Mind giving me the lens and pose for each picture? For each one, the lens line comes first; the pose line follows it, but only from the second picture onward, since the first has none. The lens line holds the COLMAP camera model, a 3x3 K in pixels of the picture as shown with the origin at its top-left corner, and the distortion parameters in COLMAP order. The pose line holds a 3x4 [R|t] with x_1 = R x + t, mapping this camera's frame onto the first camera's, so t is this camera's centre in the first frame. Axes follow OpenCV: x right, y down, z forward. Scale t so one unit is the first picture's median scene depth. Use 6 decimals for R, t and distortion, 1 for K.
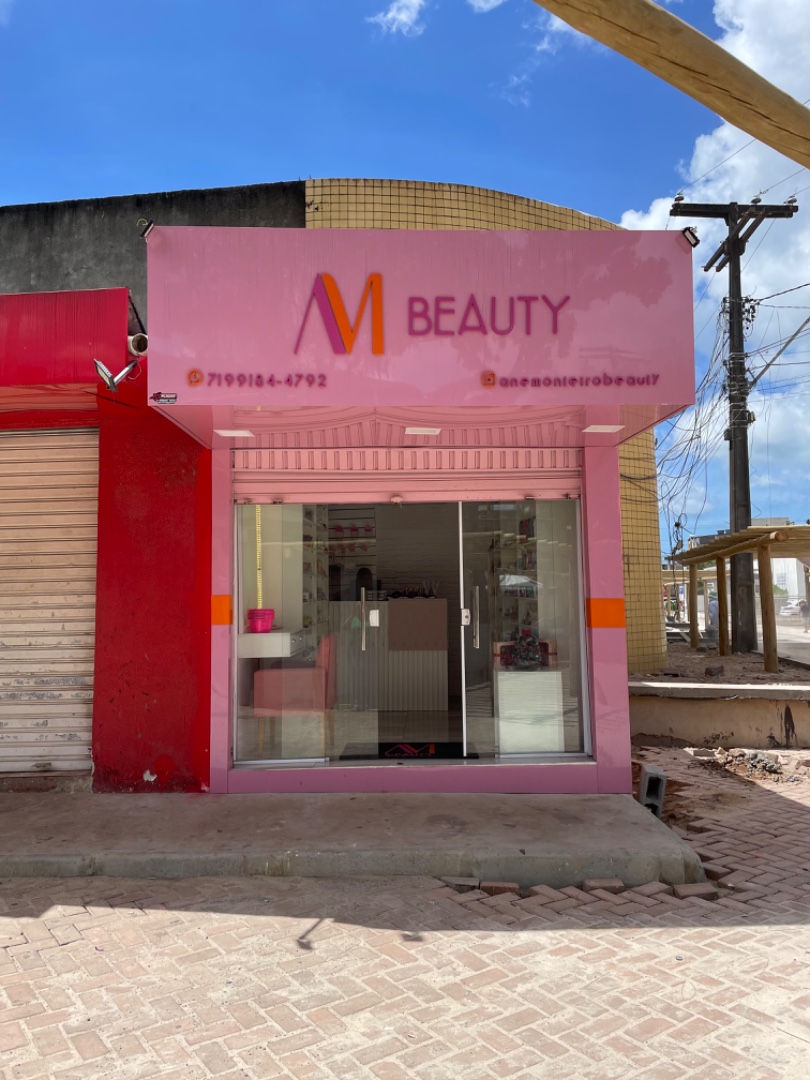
lens RADIAL K [[939.4, 0, 343.4], [0, 939.4, 570.1], [0, 0, 1]] dist [-0.007371, -0.003033]
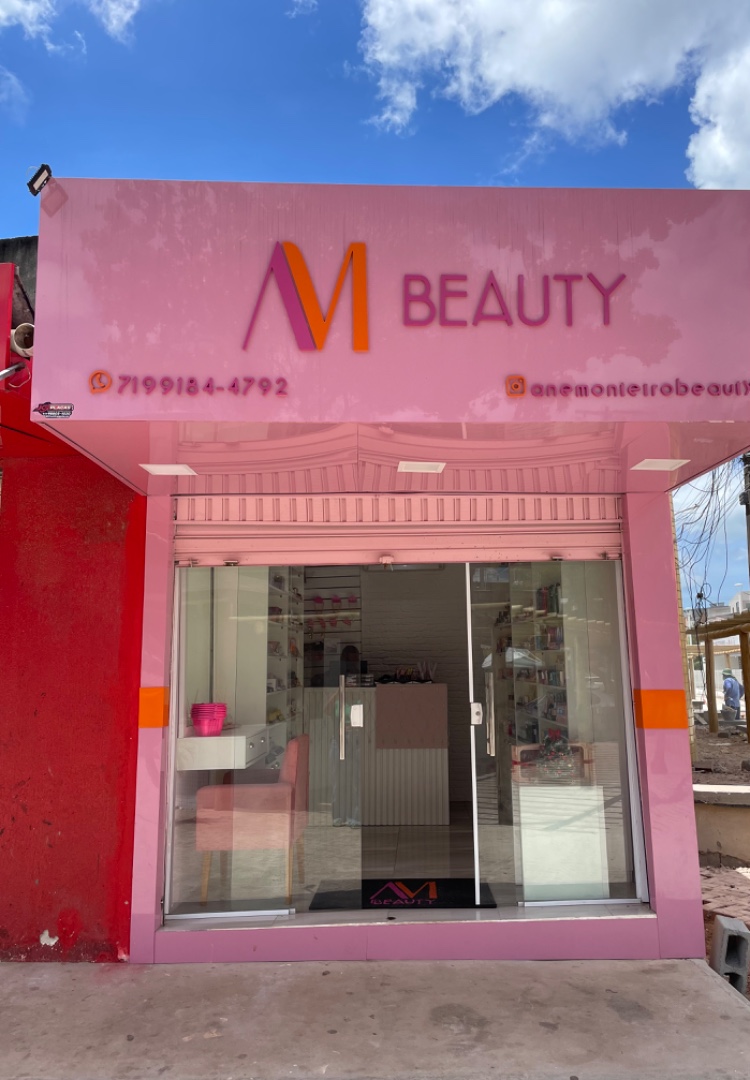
lens RADIAL K [[865.6, 0, 417.7], [0, 865.6, 532.9], [0, 0, 1]] dist [0.089158, -0.133423]
pose [[0.995519, 0.006602, 0.094336, 0.014881], [0.005145, 0.992301, -0.123745, -0.008807], [-0.094427, 0.123676, 0.987820, 0.288856]]
